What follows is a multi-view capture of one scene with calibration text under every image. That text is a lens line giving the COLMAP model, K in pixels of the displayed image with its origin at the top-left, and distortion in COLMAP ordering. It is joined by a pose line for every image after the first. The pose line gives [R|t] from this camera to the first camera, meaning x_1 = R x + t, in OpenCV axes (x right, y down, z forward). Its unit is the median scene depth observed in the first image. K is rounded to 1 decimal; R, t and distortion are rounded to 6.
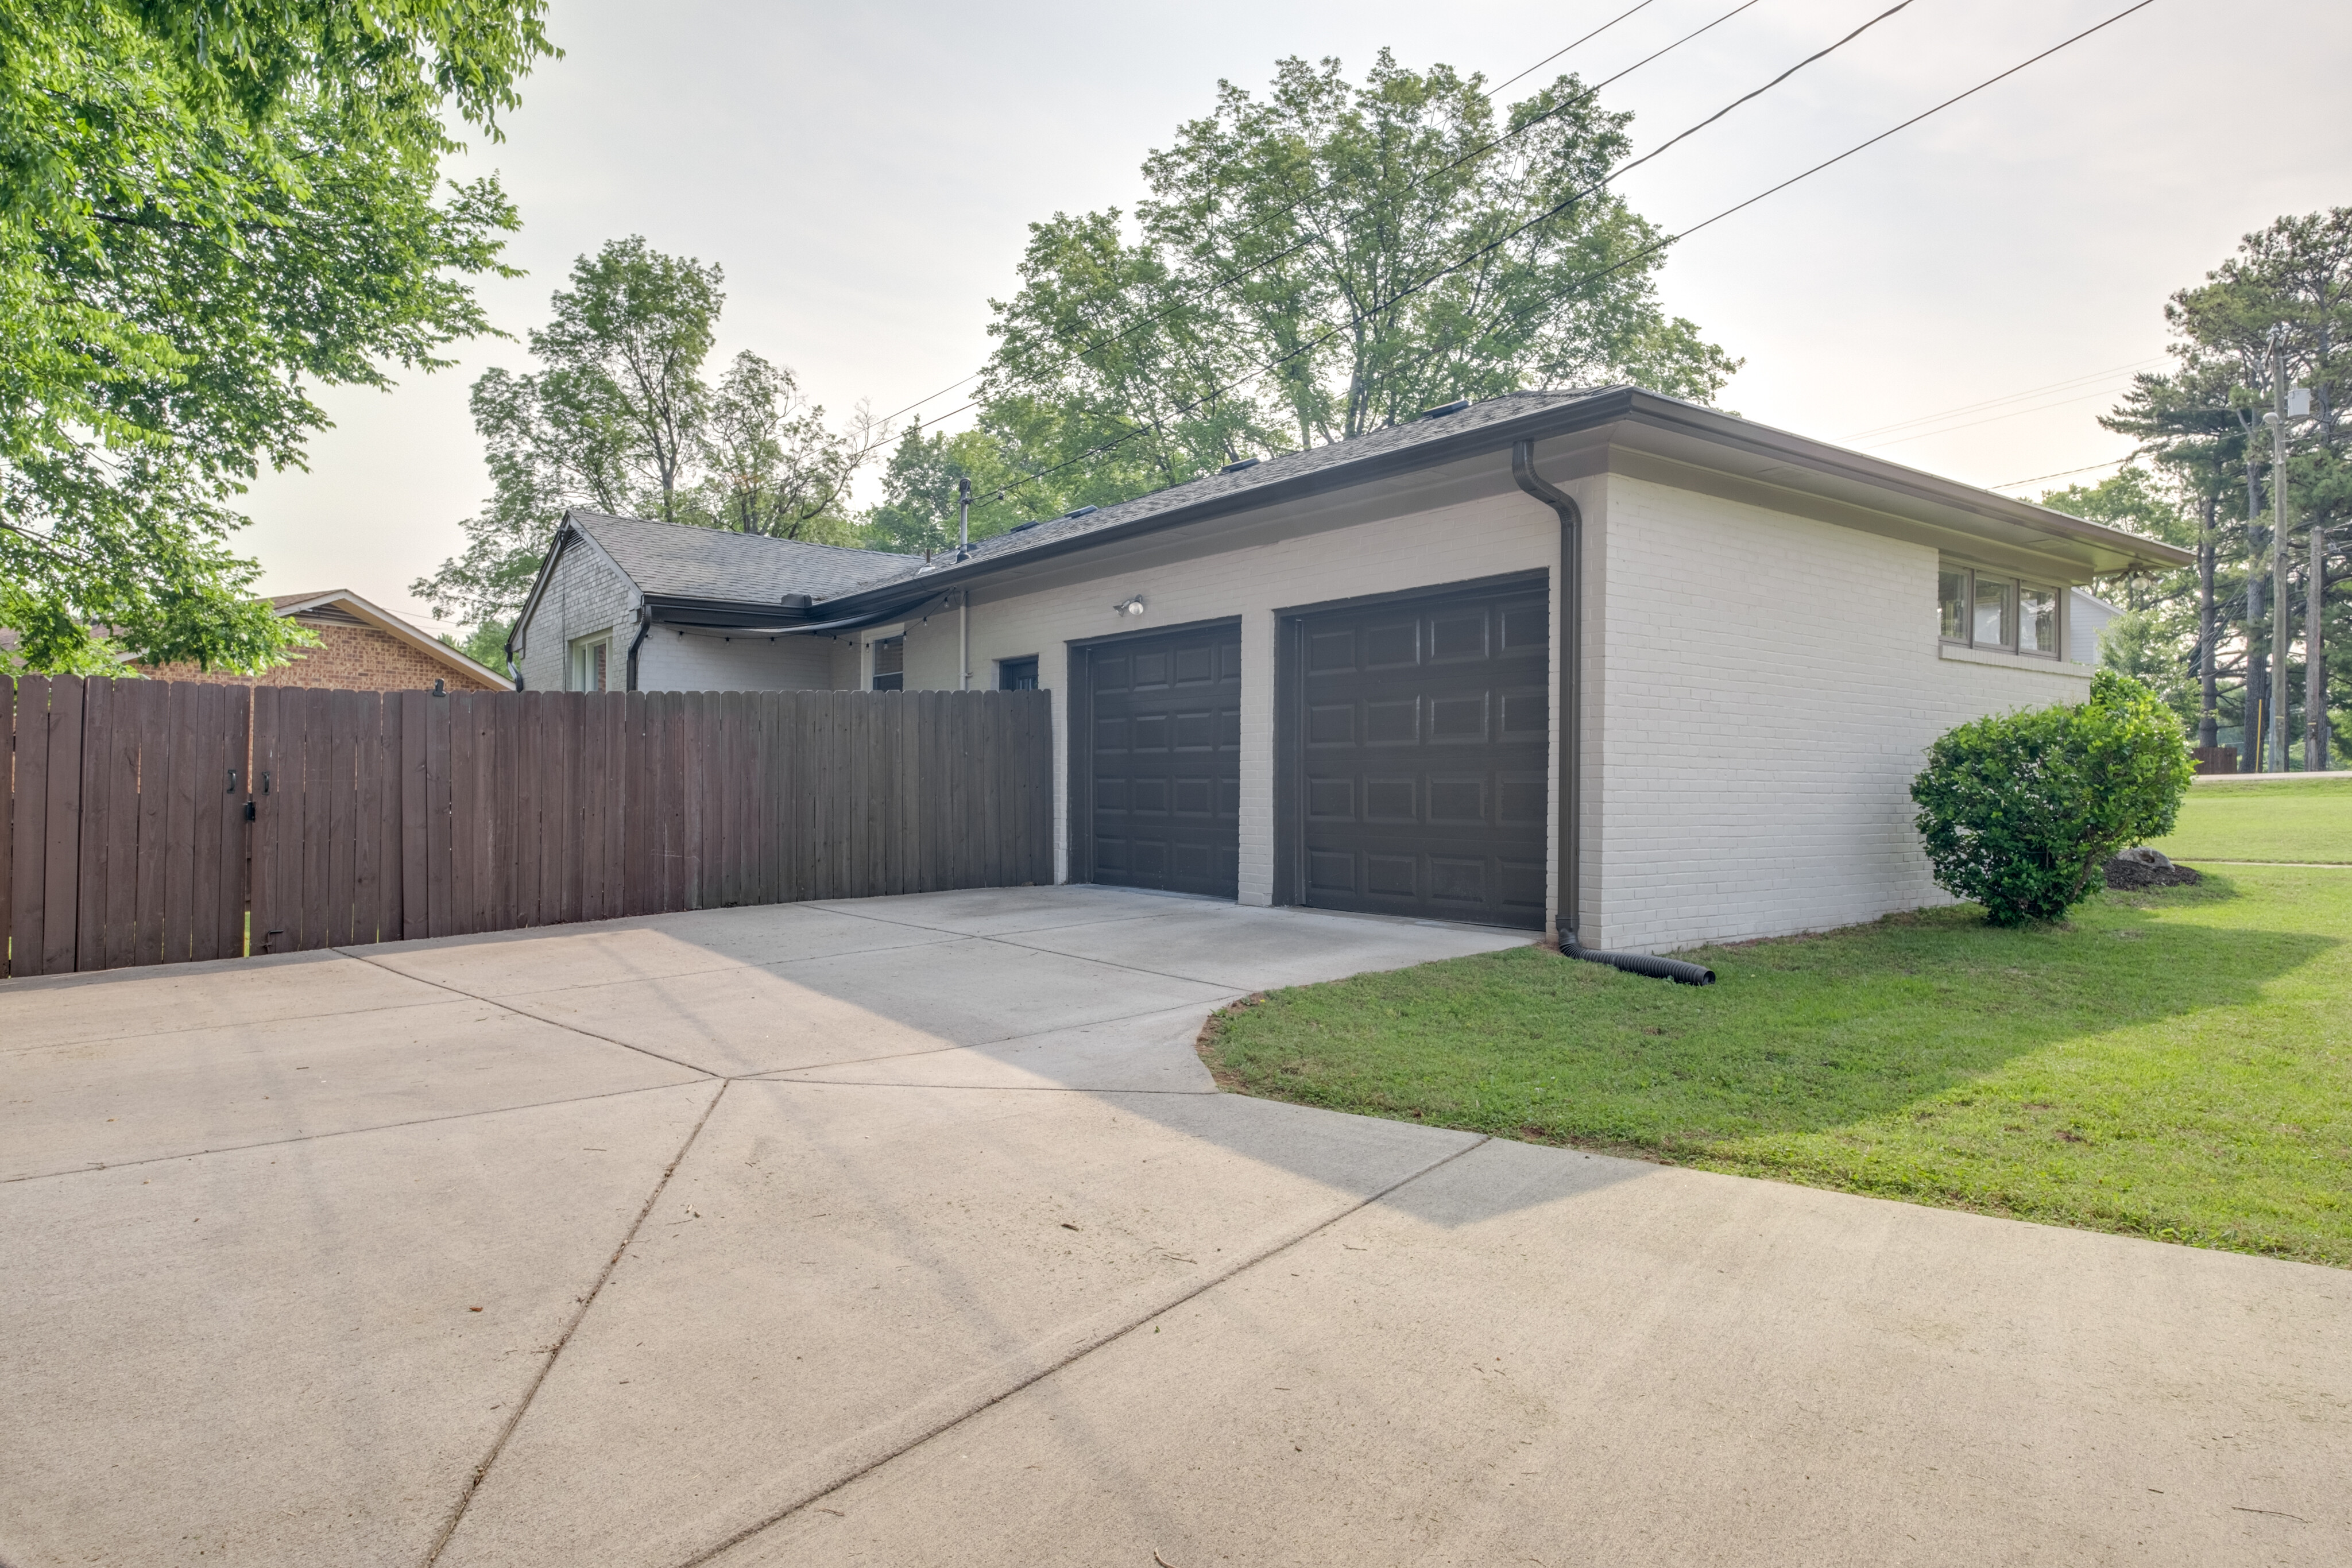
lens RADIAL K [[1446.6, 0, 1176.3], [0, 1446.6, 728.9], [0, 0, 1]] dist [0.000960, 0.000681]
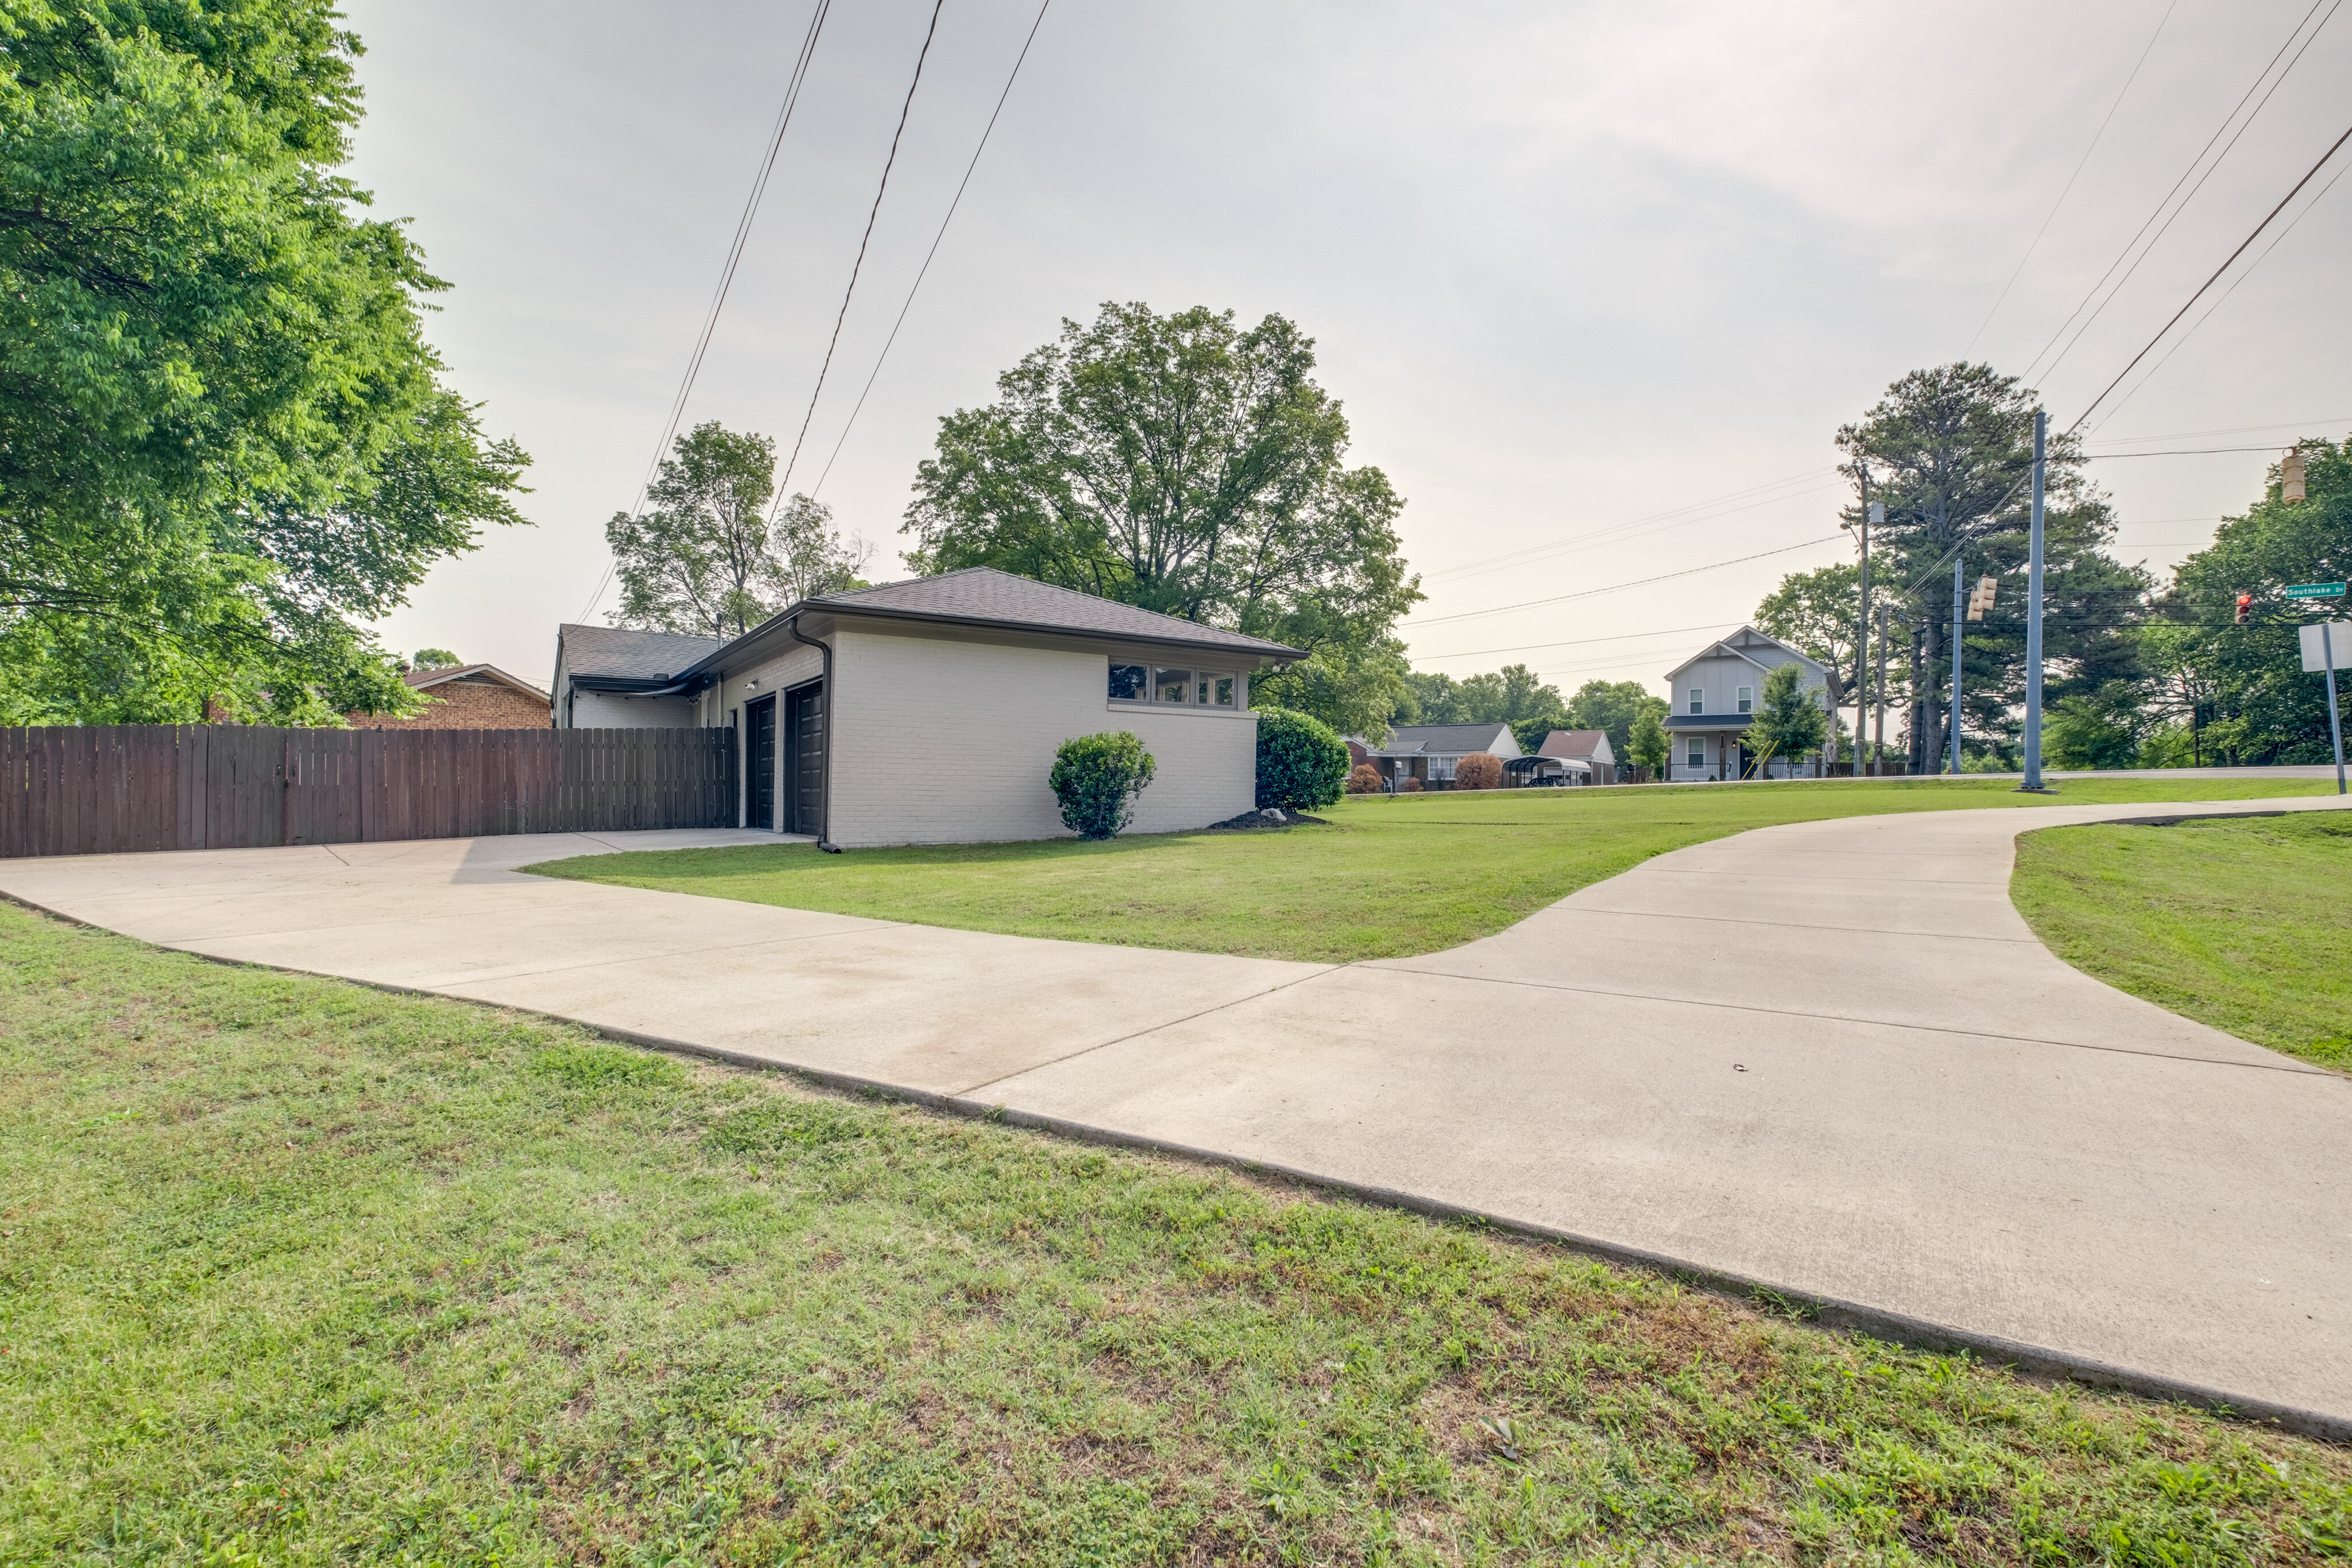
lens RADIAL K [[1113.0, 0, 1174.3], [0, 1113.0, 780.5], [0, 0, 1]] dist [-0.000750, -0.000114]
pose [[0.997890, -0.000952, -0.064921, 0.237095], [0.002864, 0.999565, 0.029364, 0.000962], [0.064865, -0.029488, 0.997458, -0.178237]]
